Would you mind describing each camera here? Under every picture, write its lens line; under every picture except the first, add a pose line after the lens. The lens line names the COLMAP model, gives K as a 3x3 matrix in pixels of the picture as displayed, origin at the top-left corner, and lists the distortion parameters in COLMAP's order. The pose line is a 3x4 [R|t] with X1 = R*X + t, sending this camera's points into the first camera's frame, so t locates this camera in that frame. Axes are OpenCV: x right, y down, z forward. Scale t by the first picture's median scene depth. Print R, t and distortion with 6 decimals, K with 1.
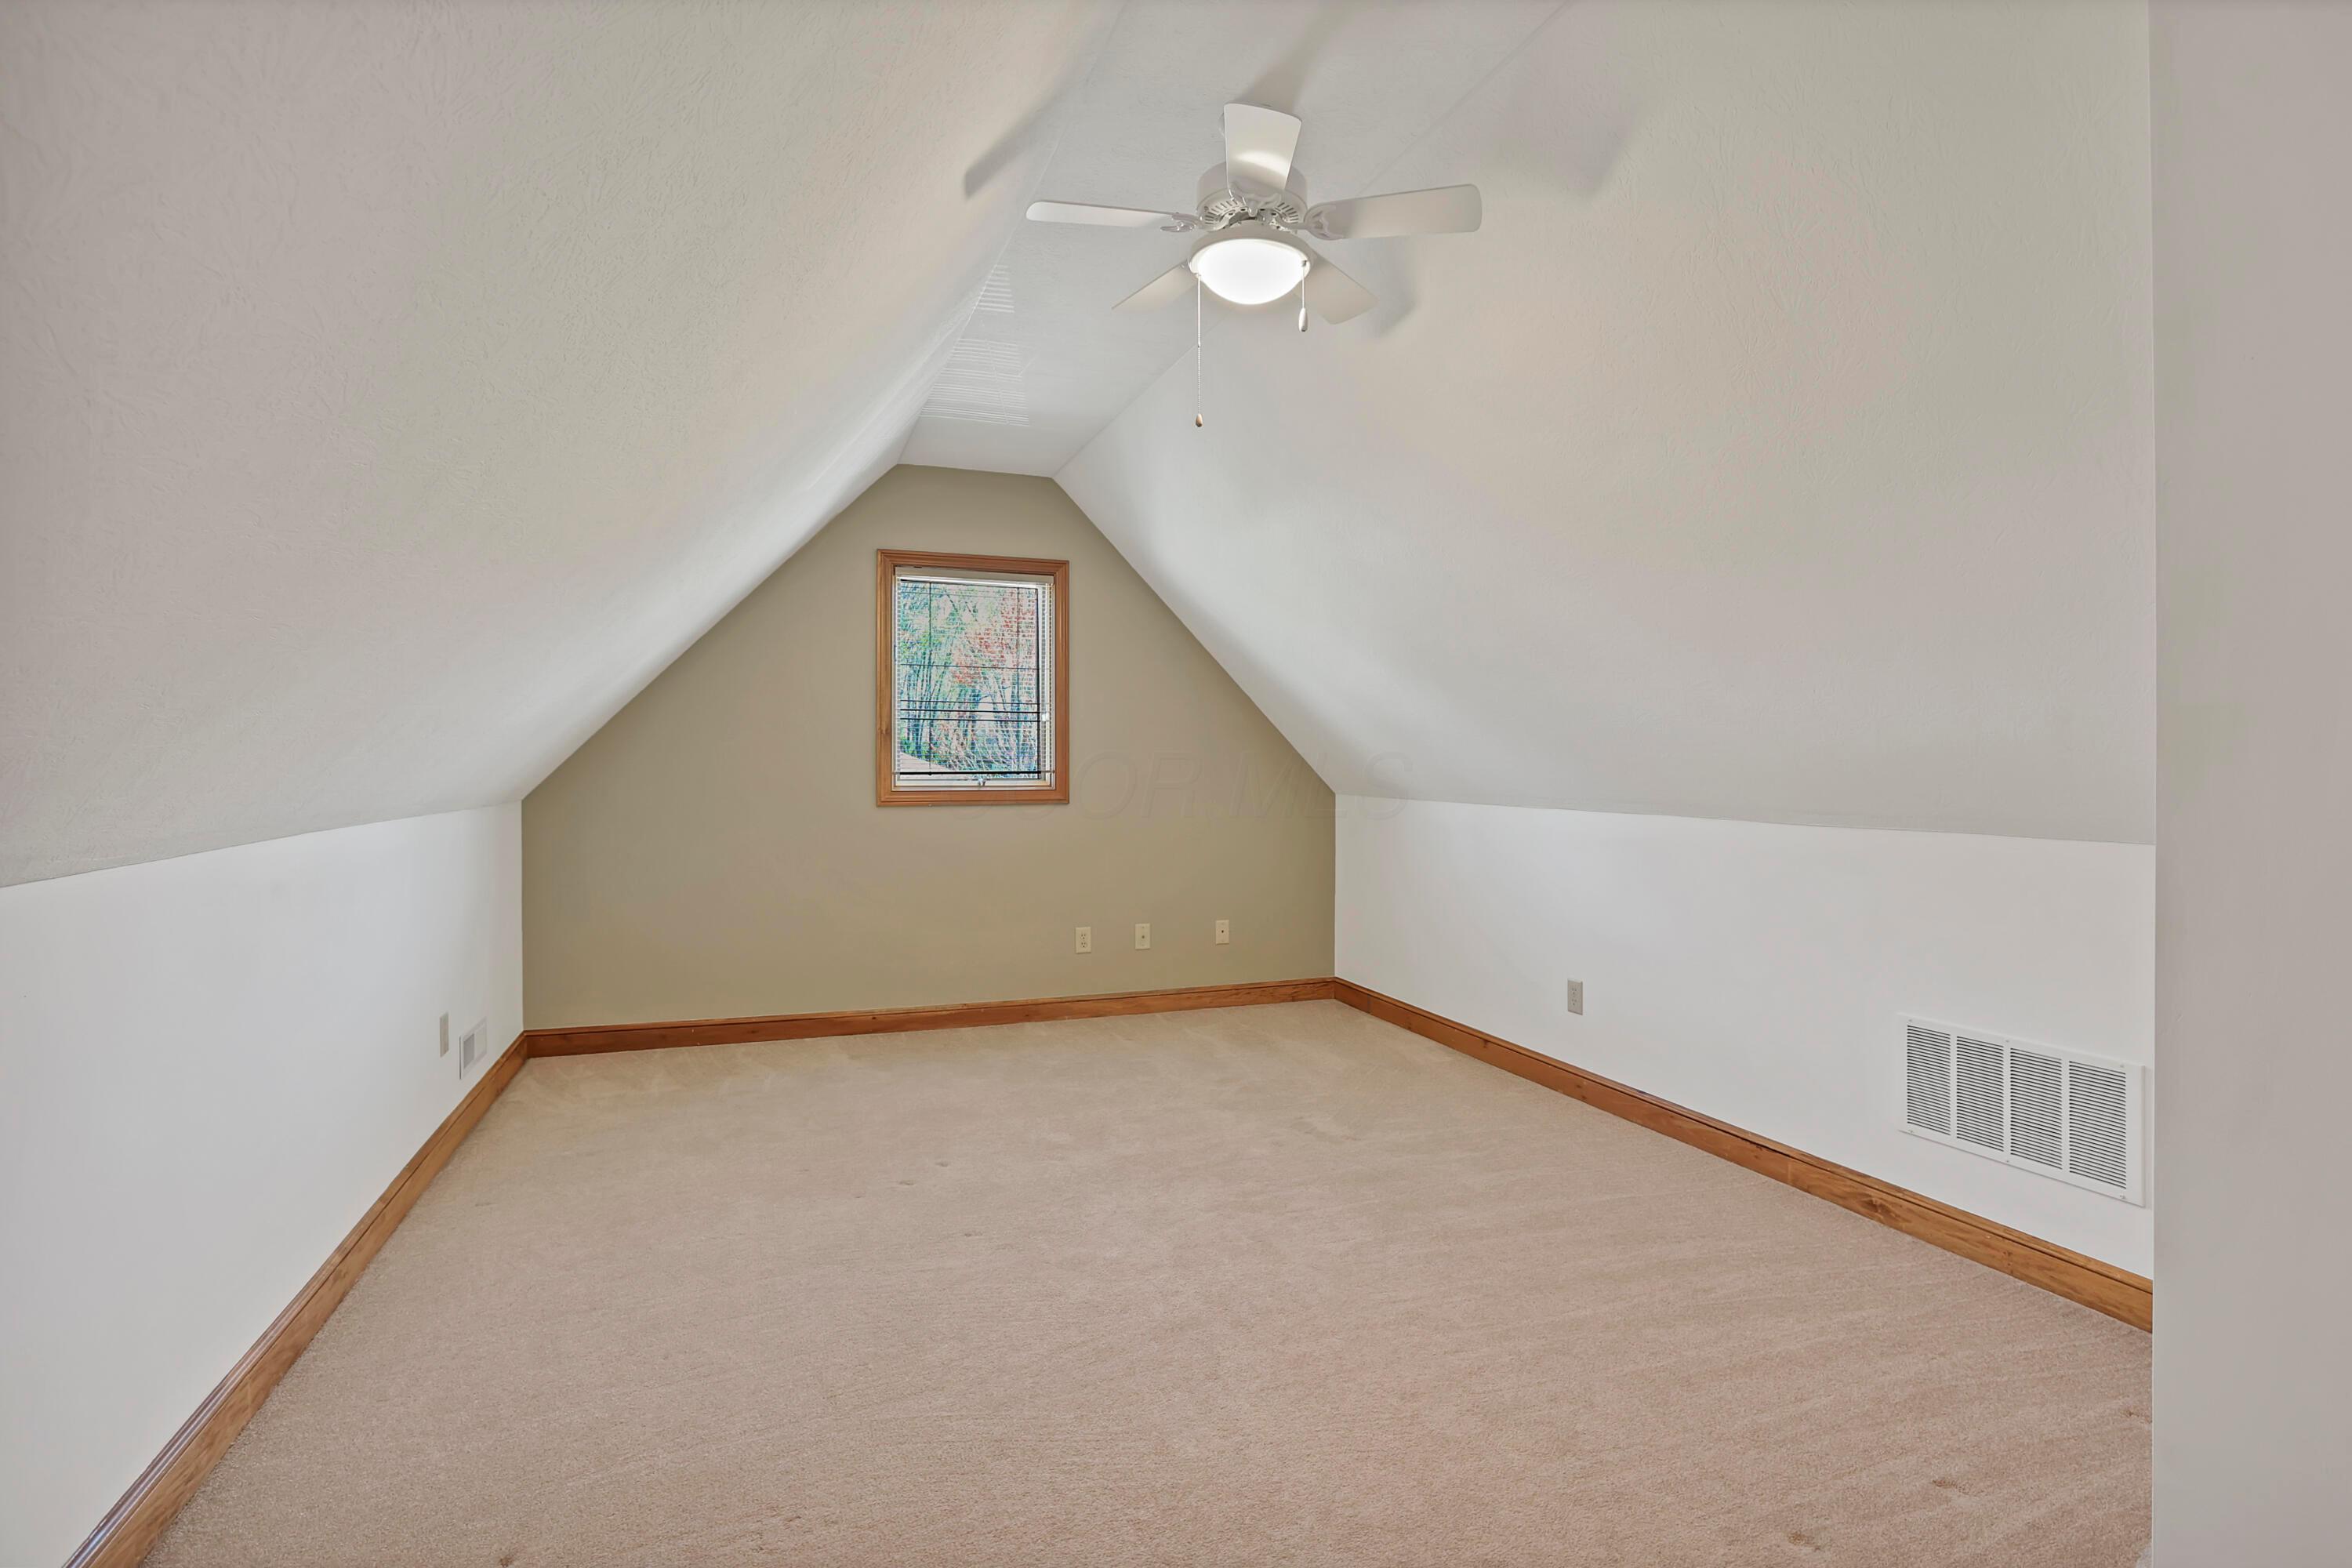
lens RADIAL K [[1090.3, 0, 1174.8], [0, 1090.3, 774.4], [0, 0, 1]] dist [-0.042467, 0.010364]
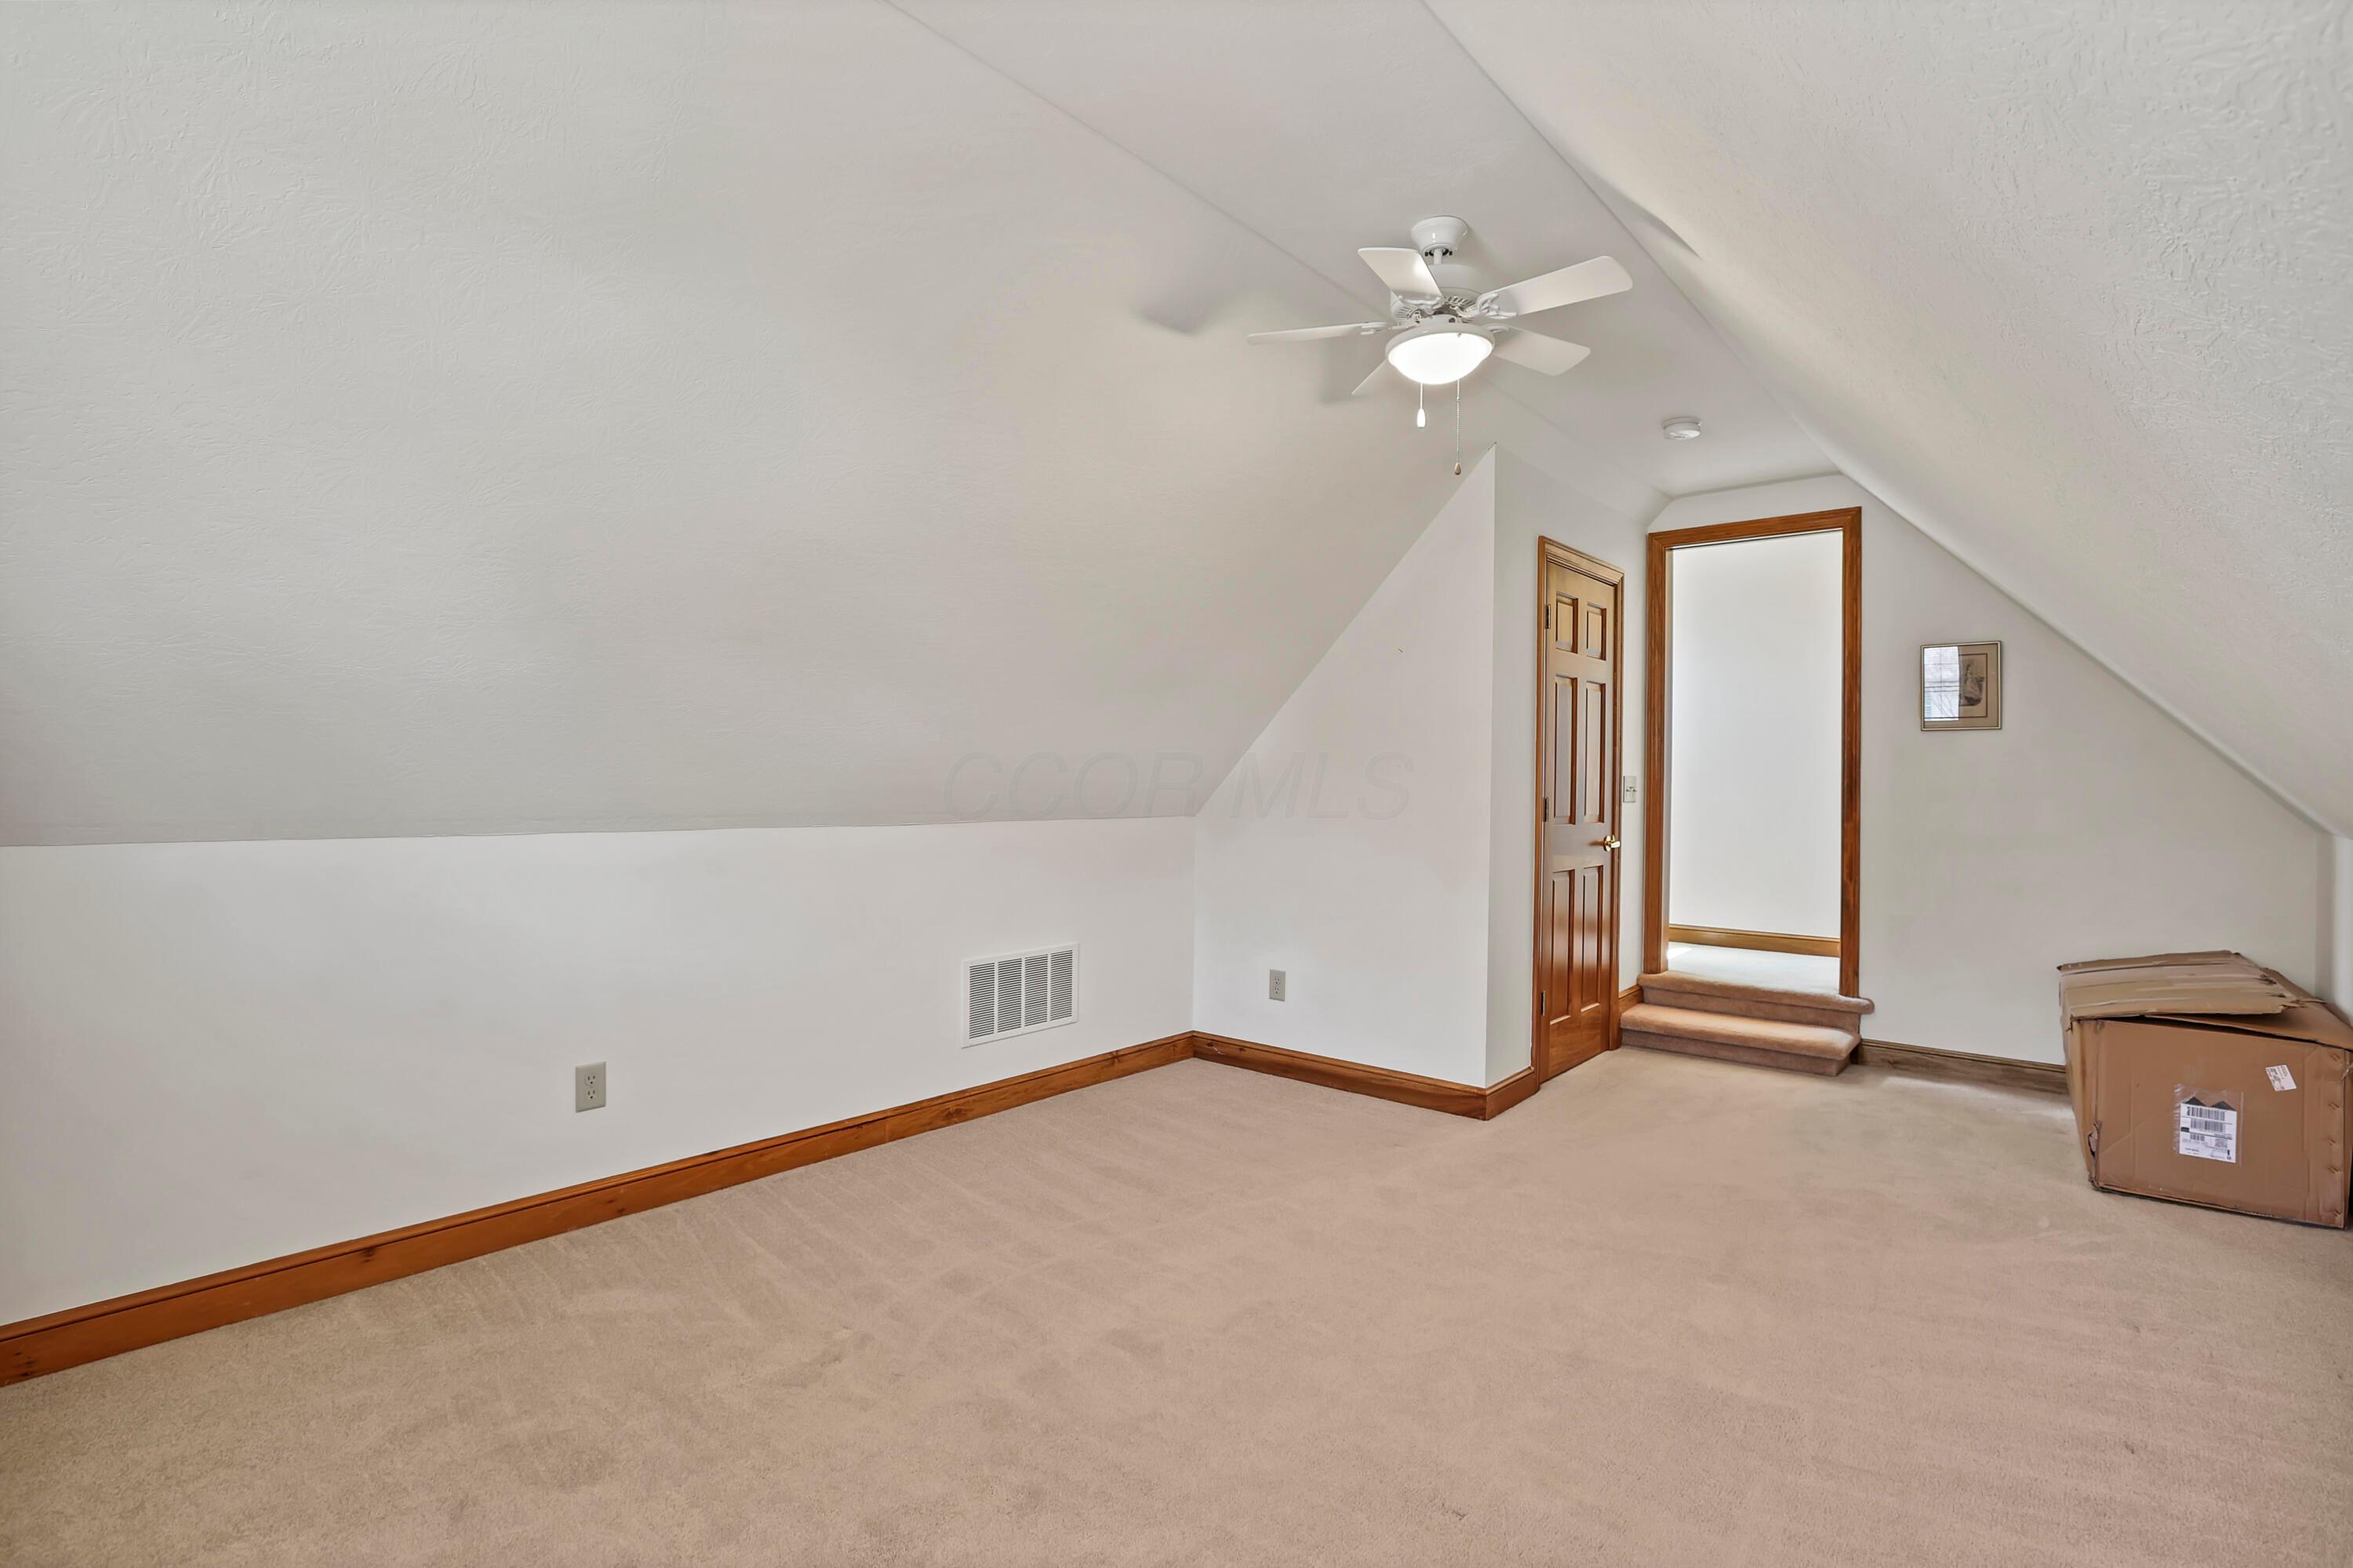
lens RADIAL K [[1090.8, 0, 1174.9], [0, 1090.8, 776.0], [0, 0, 1]] dist [-0.042467, 0.010364]
pose [[-0.470309, -0.003820, 0.882494, -0.664829], [-0.002583, 0.999992, 0.002952, -0.012667], [-0.882498, -0.000891, -0.470315, 1.442343]]
